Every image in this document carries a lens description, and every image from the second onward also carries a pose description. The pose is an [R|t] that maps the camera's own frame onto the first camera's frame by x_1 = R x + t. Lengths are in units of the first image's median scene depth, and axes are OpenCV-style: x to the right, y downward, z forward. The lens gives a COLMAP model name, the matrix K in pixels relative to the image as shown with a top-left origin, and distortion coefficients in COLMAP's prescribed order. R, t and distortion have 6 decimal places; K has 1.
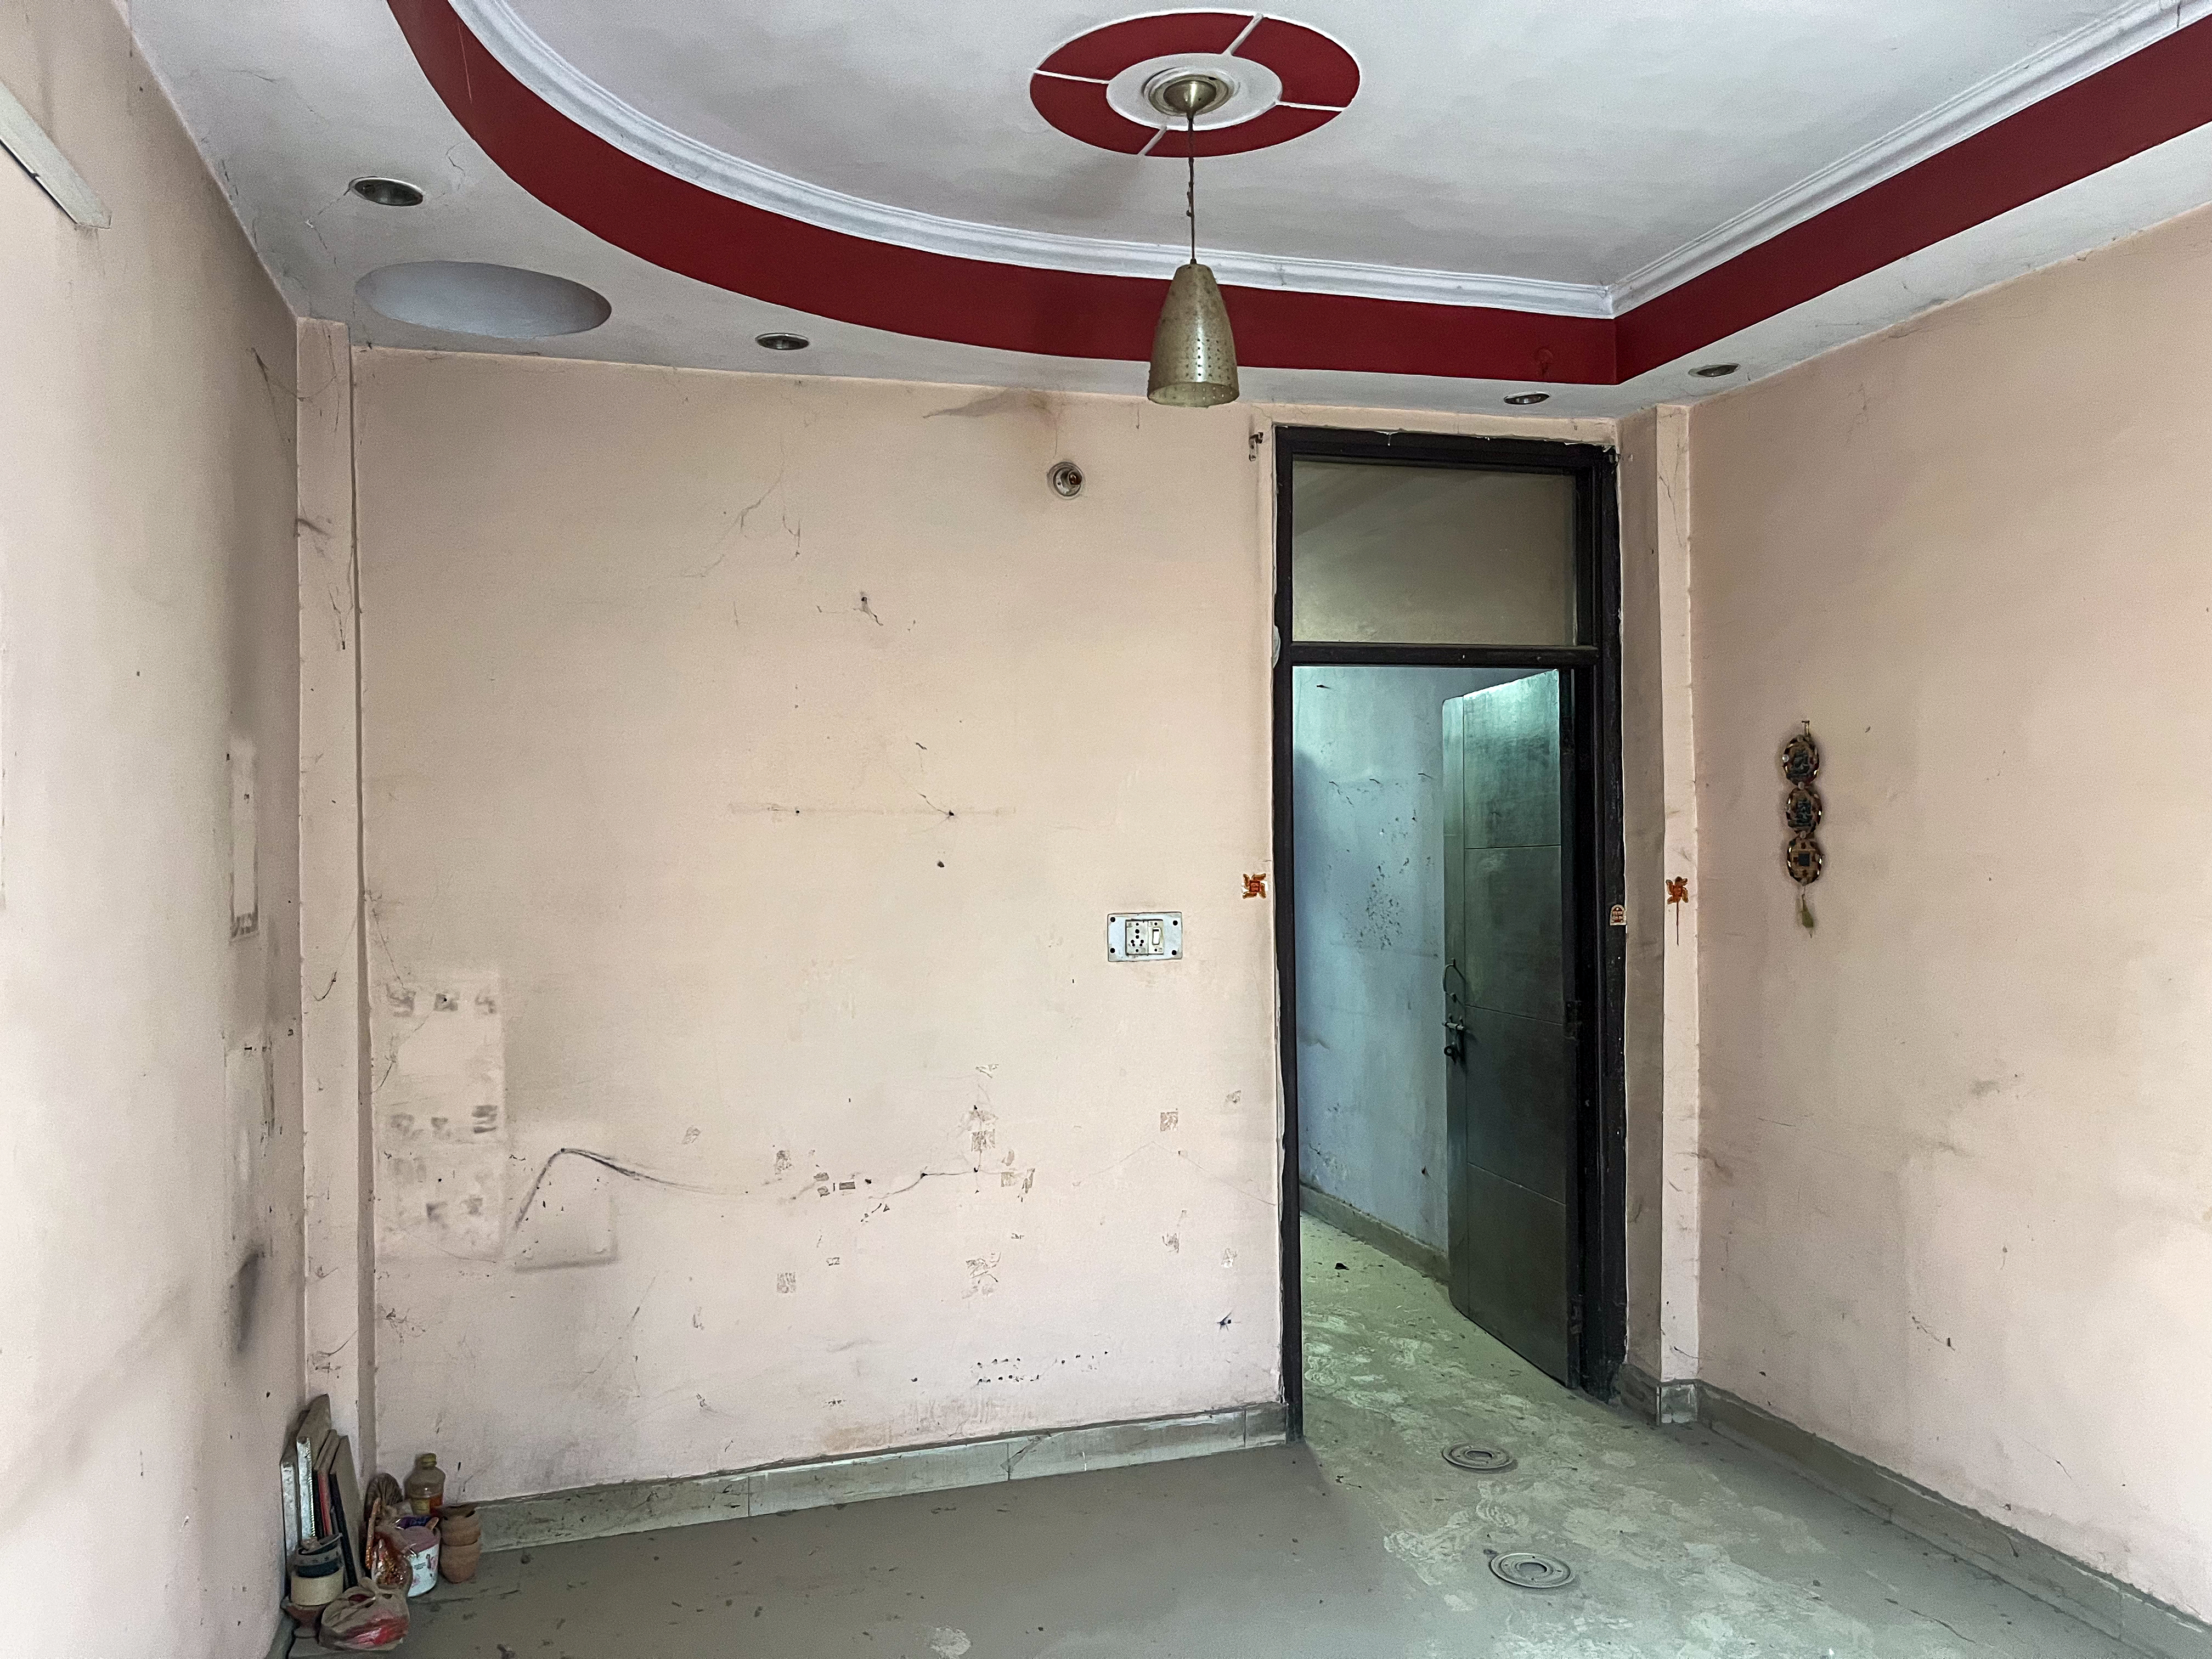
lens RADIAL K [[1700.1, 0, 1109.3], [0, 1700.1, 843.8], [0, 0, 1]] dist [0.058200, -0.061333]
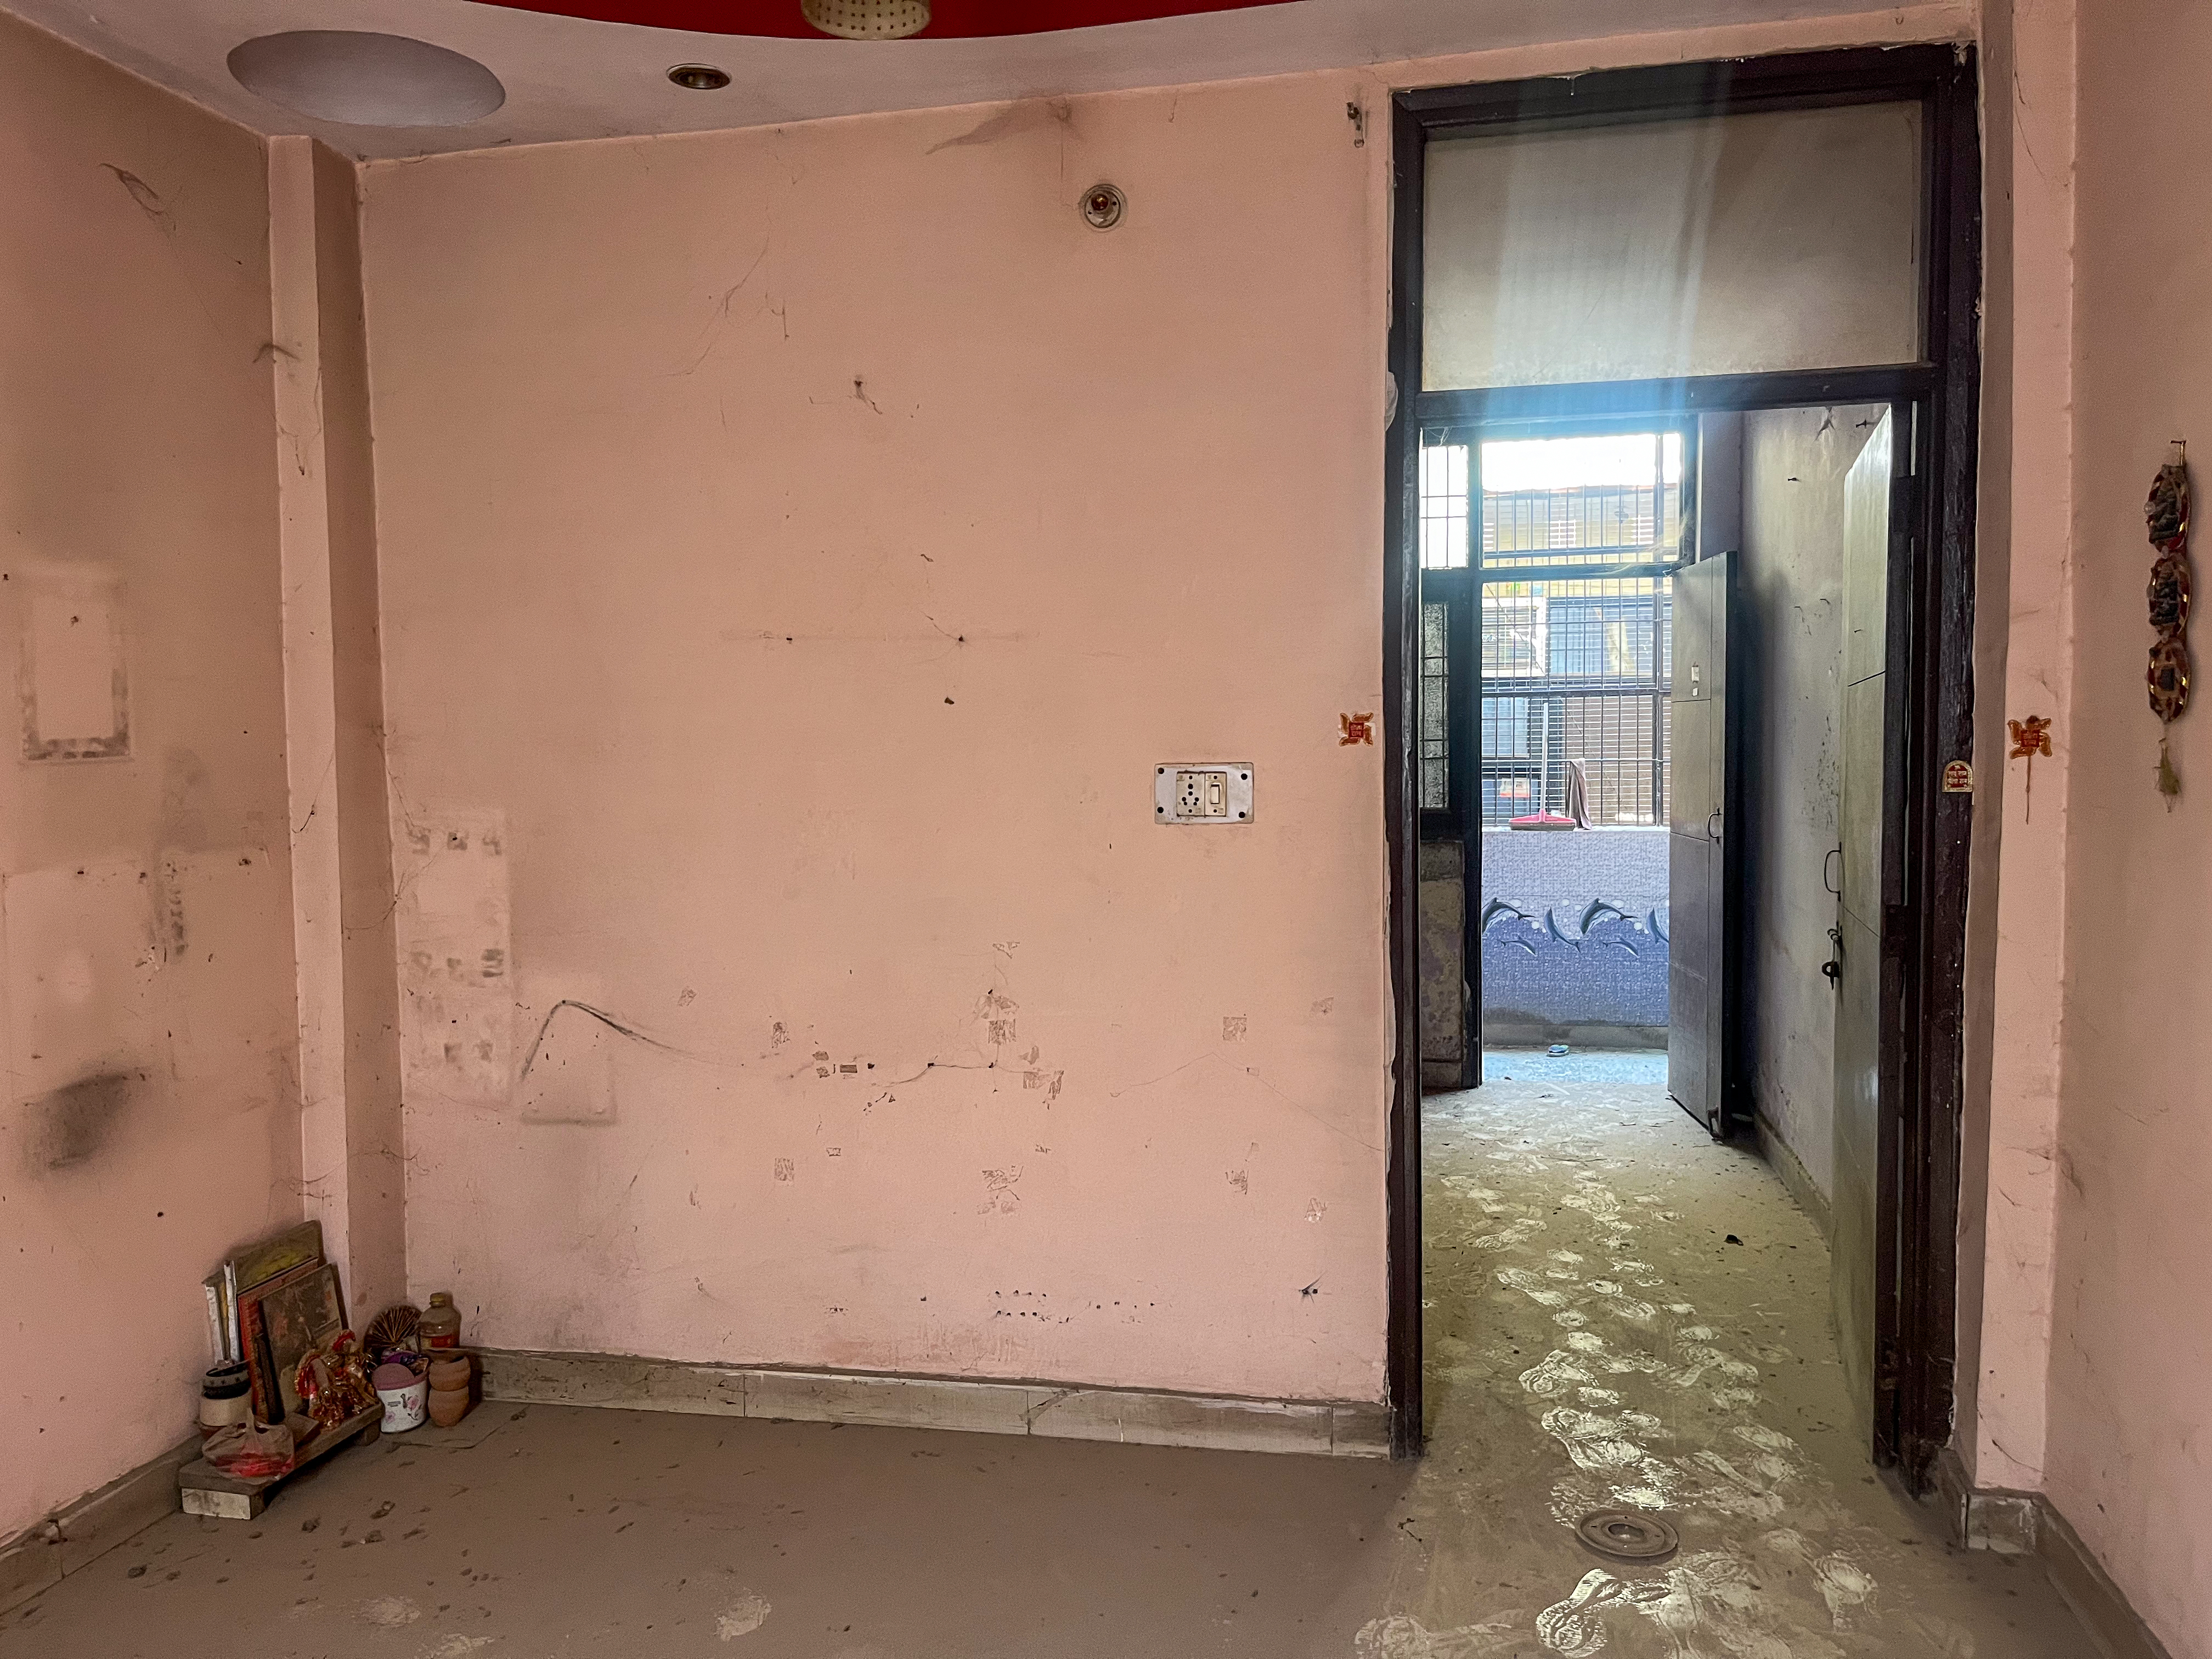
lens RADIAL K [[1671.2, 0, 1106.0], [0, 1671.2, 829.5], [0, 0, 1]] dist [0.068517, -0.086507]
pose [[0.877474, 0.029845, -0.478694, 0.361634], [0.000309, 0.998027, 0.062791, 0.023740], [0.479624, -0.055245, 0.875734, 0.311402]]
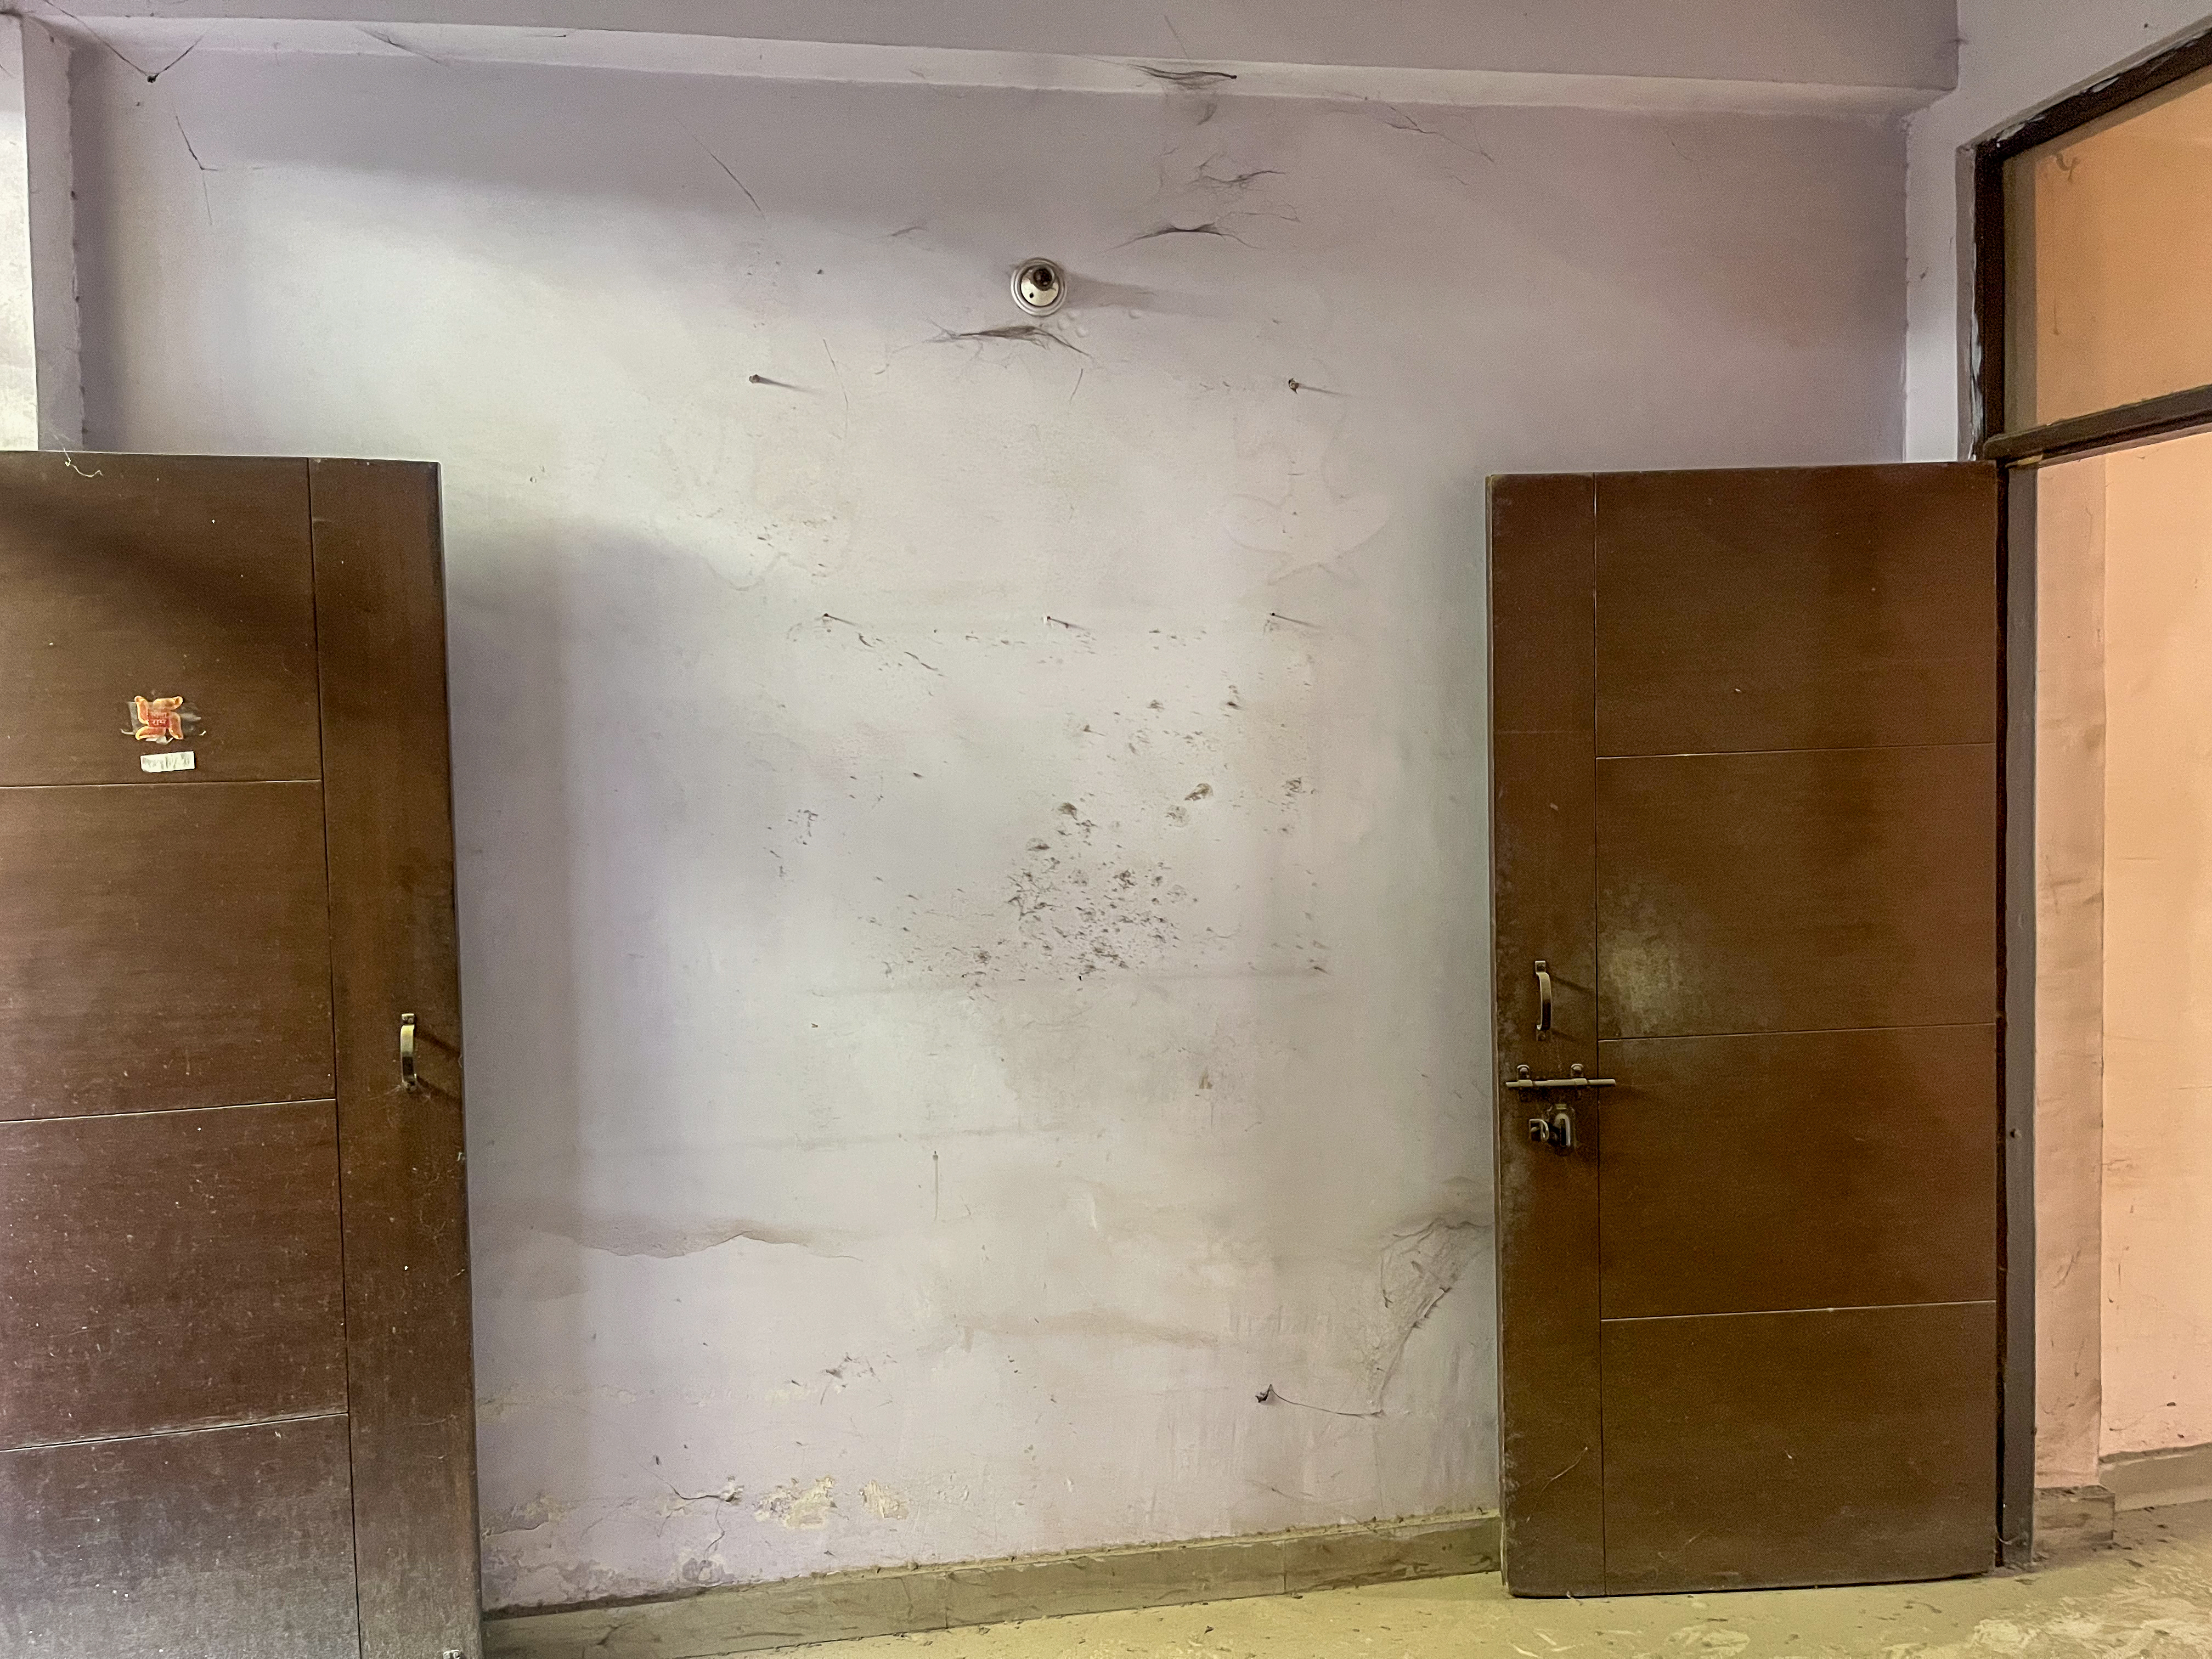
lens RADIAL K [[1661.7, 0, 1106.0], [0, 1661.7, 829.5], [0, 0, 1]] dist [0.055739, -0.092857]
pose [[0.134662, -0.037833, 0.990169, -0.457582], [0.019059, 0.999185, 0.035585, 0.005016], [-0.990708, 0.014080, 0.135273, 1.428902]]
